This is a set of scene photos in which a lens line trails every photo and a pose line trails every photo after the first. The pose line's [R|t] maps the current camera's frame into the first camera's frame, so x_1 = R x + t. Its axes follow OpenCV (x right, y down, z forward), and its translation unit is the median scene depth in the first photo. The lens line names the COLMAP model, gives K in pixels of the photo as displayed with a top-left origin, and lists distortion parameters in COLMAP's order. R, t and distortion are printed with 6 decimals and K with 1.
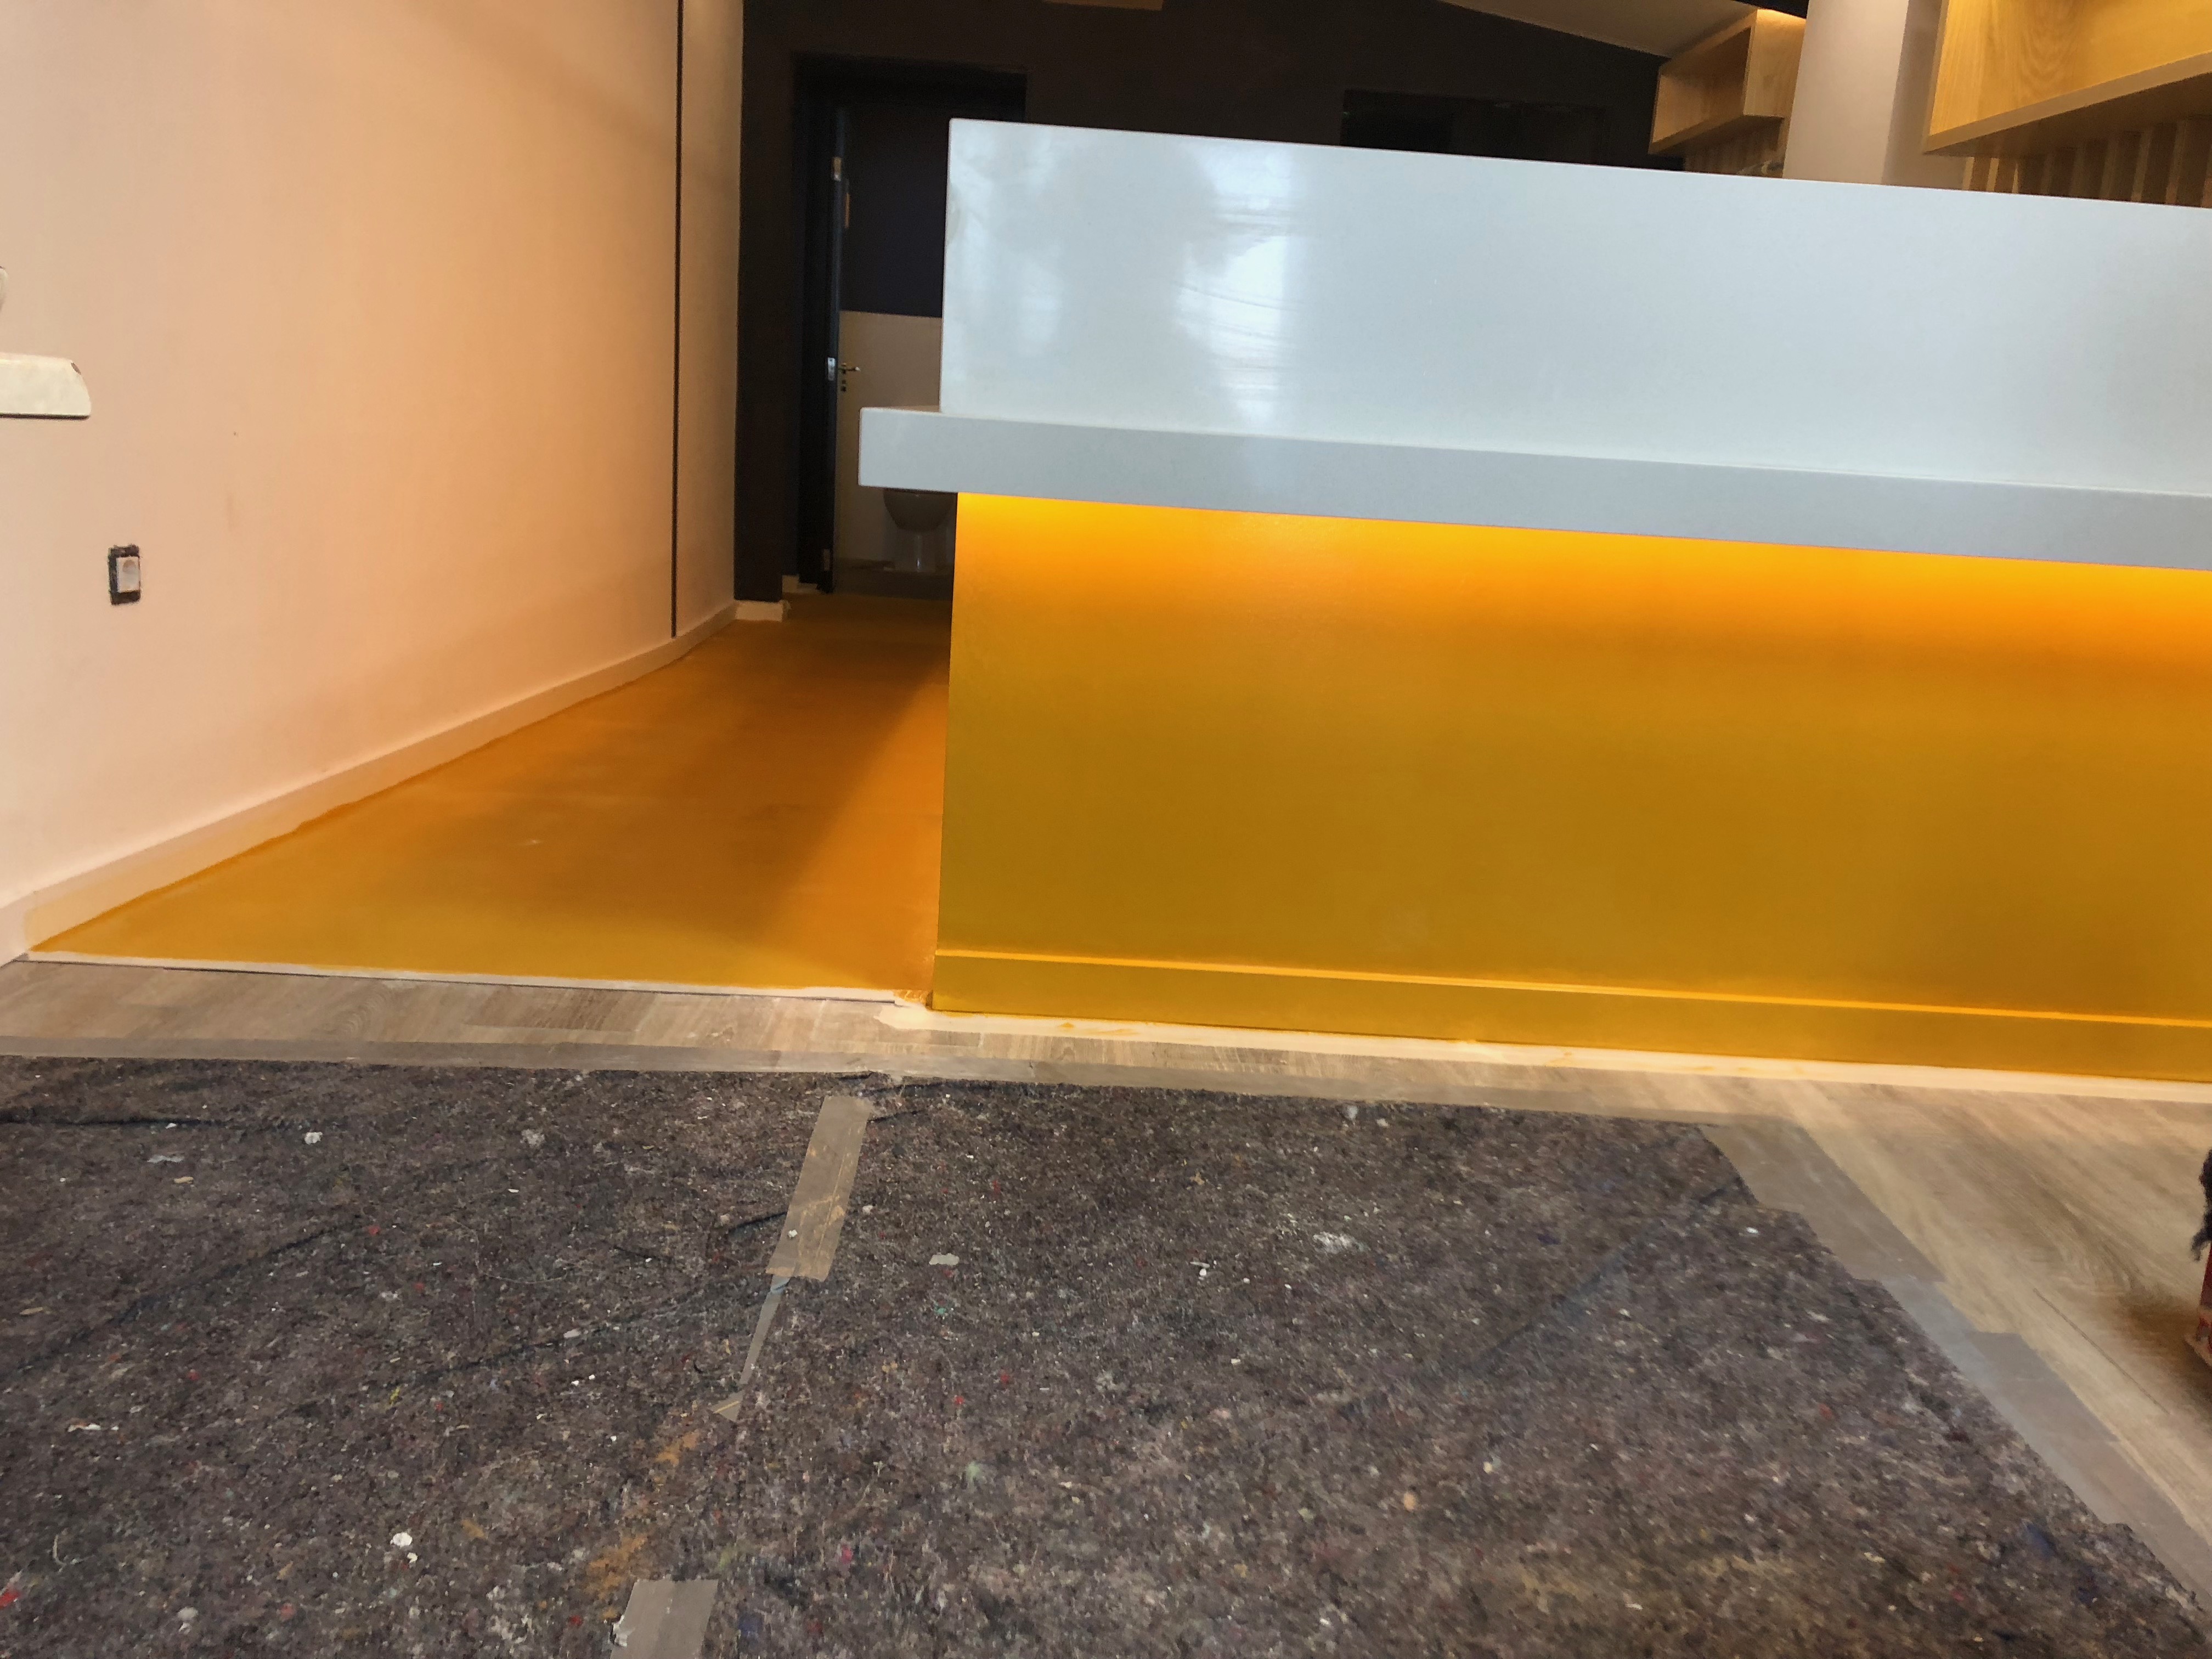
lens RADIAL K [[1812.9, 0, 1101.5], [0, 1812.9, 828.2], [0, 0, 1]] dist [0.004262, -0.009584]
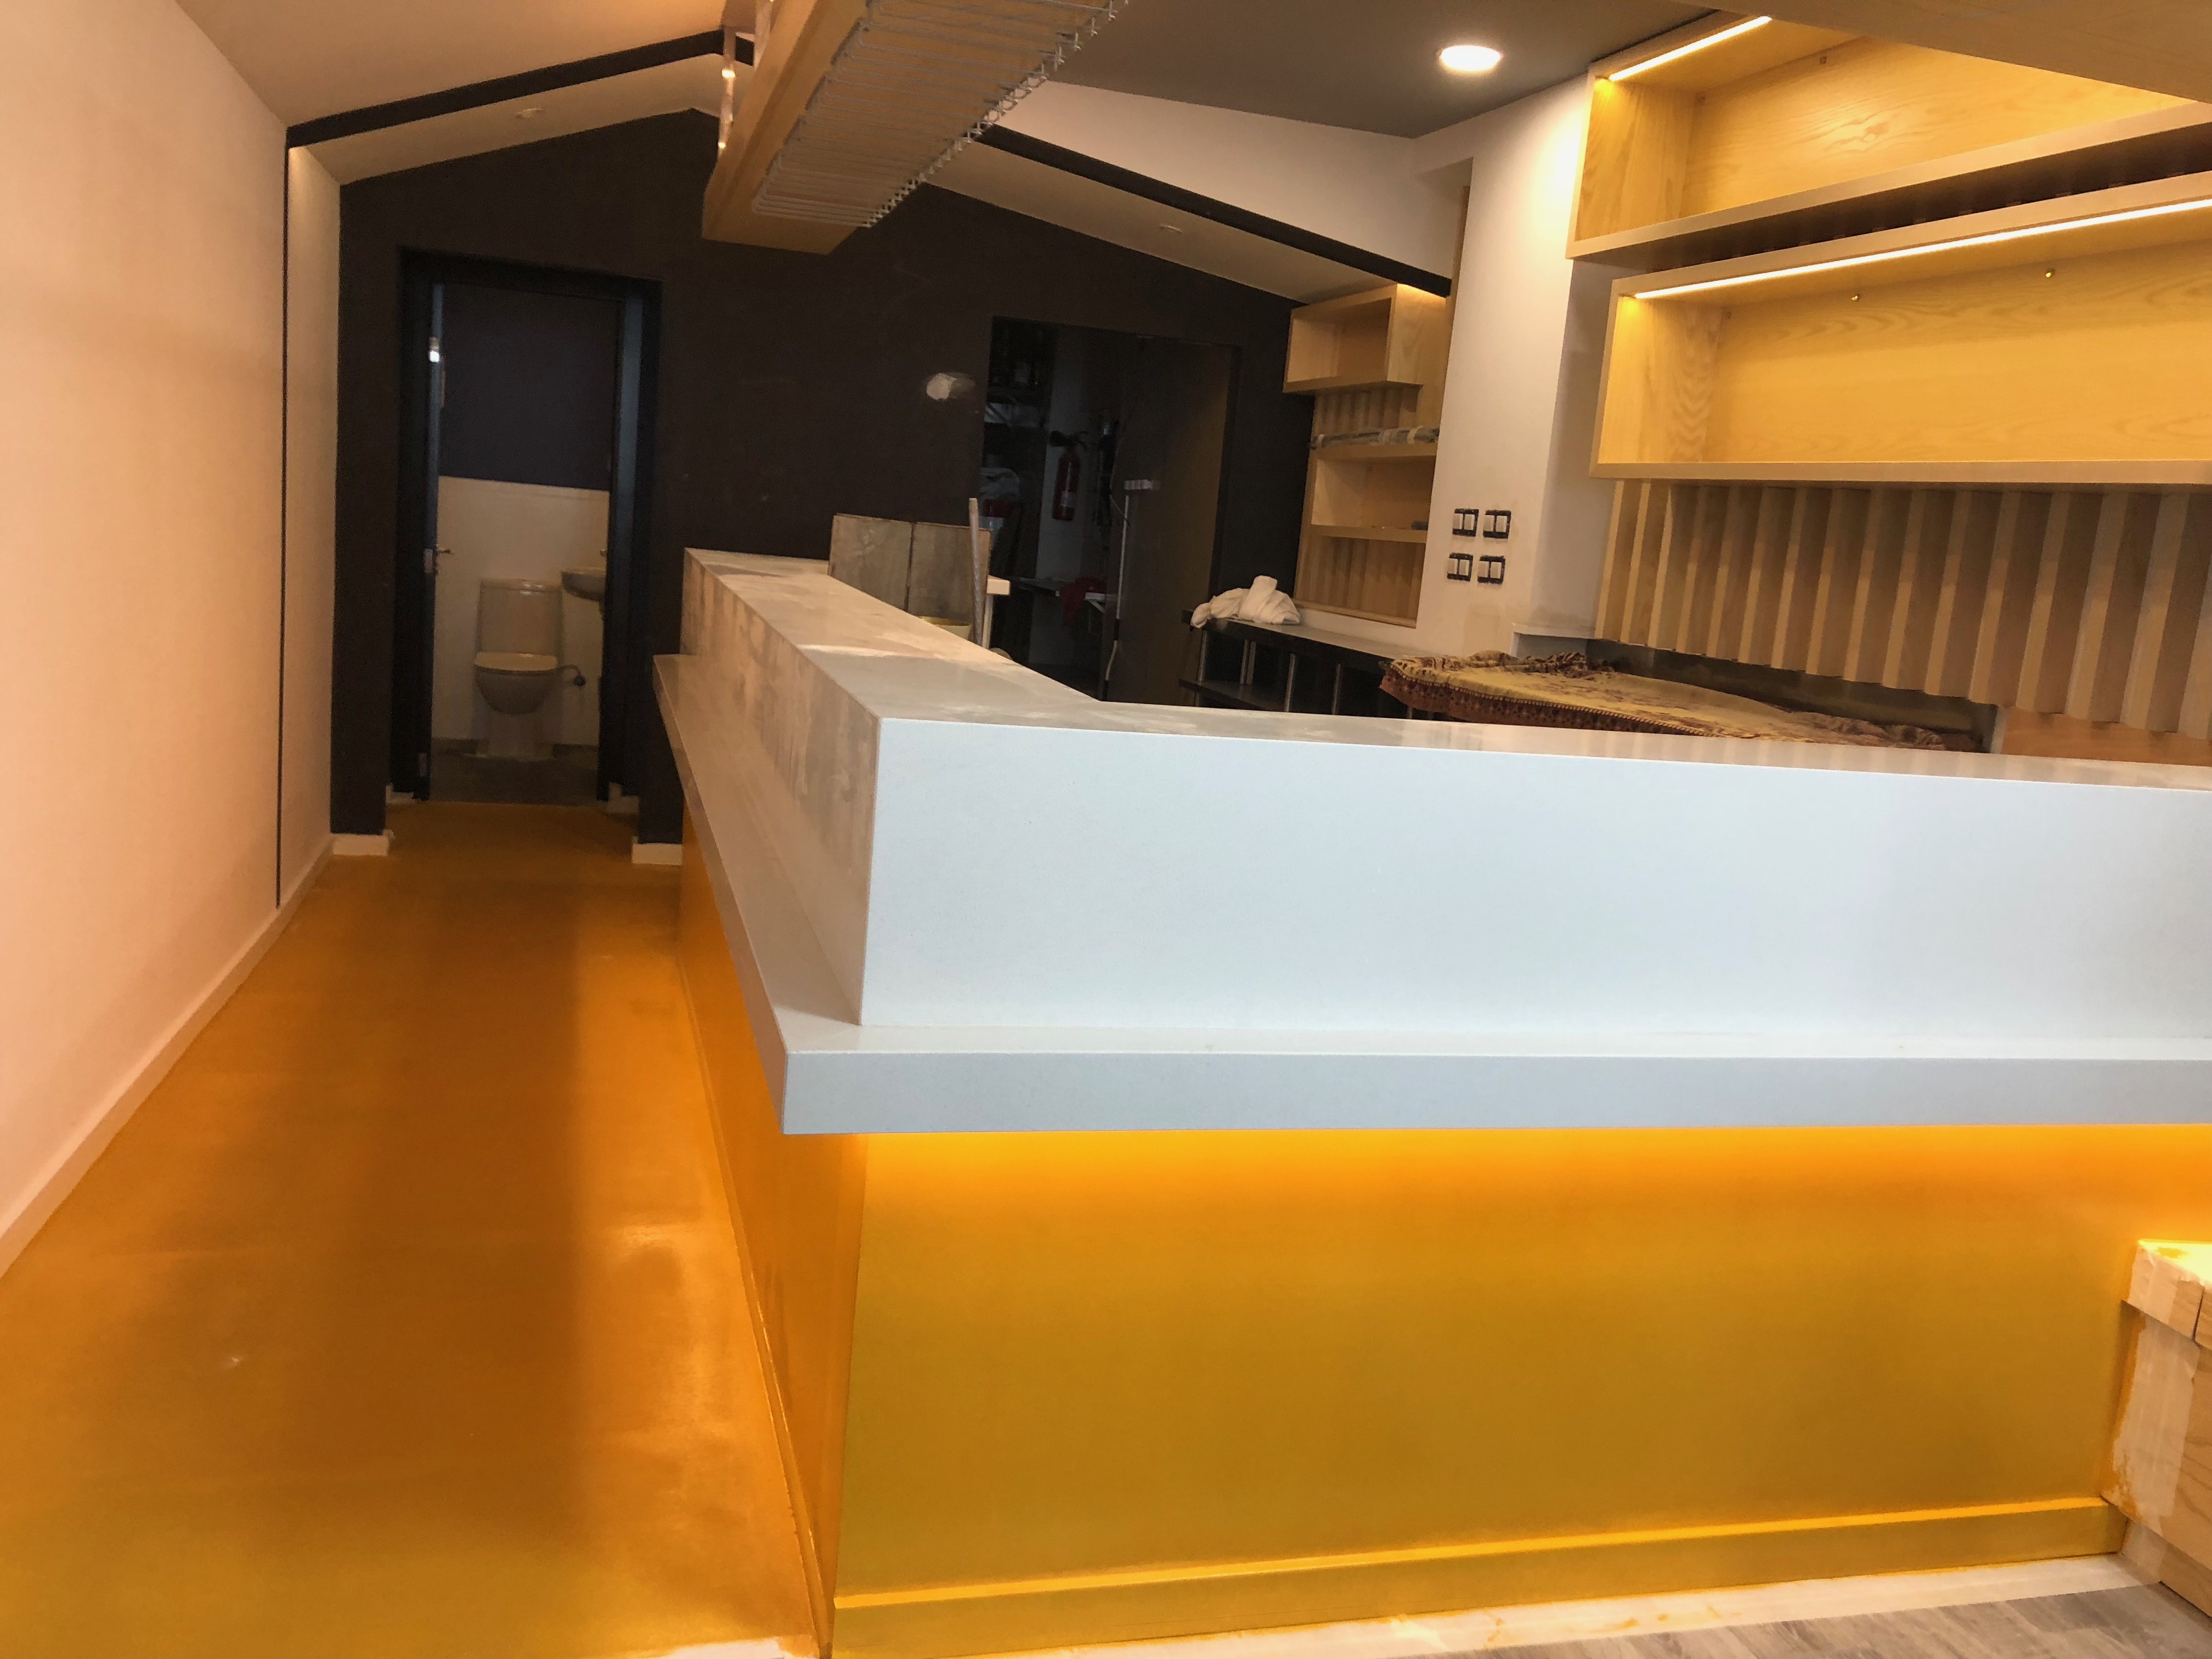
lens RADIAL K [[1812.9, 0, 1112.7], [0, 1812.9, 826.8], [0, 0, 1]] dist [0.004262, -0.009584]
pose [[0.965575, -0.018172, 0.259488, -0.066477], [0.026607, 0.999224, -0.029033, -0.099312], [-0.258759, 0.034937, 0.965310, 0.037733]]
